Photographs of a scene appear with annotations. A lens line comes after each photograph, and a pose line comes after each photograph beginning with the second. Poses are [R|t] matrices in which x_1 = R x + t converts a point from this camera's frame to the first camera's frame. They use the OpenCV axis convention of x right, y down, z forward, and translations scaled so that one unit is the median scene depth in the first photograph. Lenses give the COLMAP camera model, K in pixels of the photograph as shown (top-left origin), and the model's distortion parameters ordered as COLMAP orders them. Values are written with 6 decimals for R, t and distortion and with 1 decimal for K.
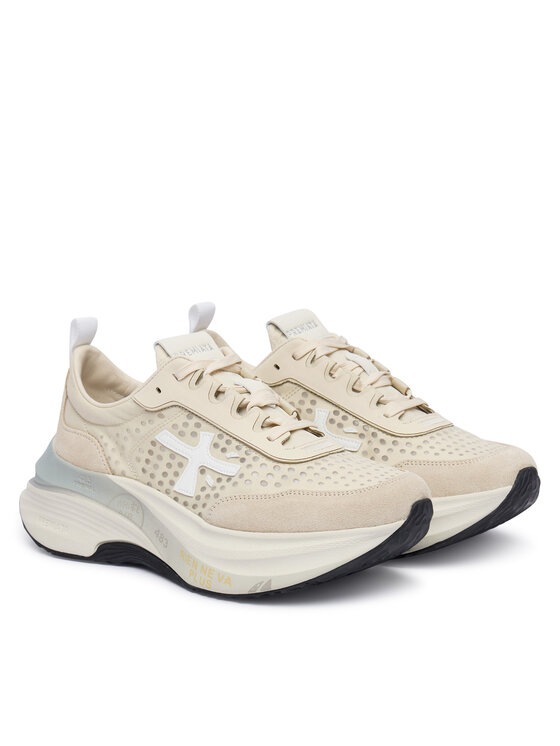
lens RADIAL K [[1438.3, 0, 278.6], [0, 1438.3, 372.2], [0, 0, 1]] dist [0.089731, 0.000000]
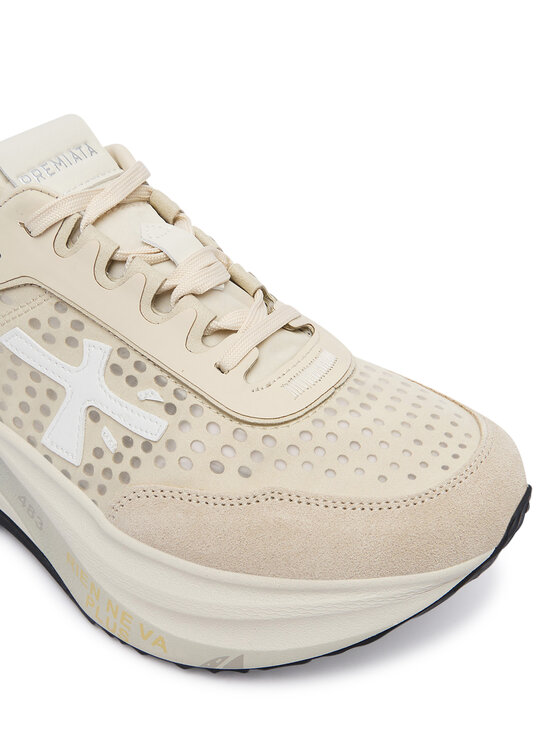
lens RADIAL K [[1085.0, 0, 283.2], [0, 1085.0, 374.4], [0, 0, 1]] dist [-0.134917, 0.000000]
pose [[0.992183, -0.056769, 0.111133, -0.026614], [0.008677, 0.919769, 0.392364, -0.100569], [-0.124491, -0.388332, 0.913072, 0.626992]]
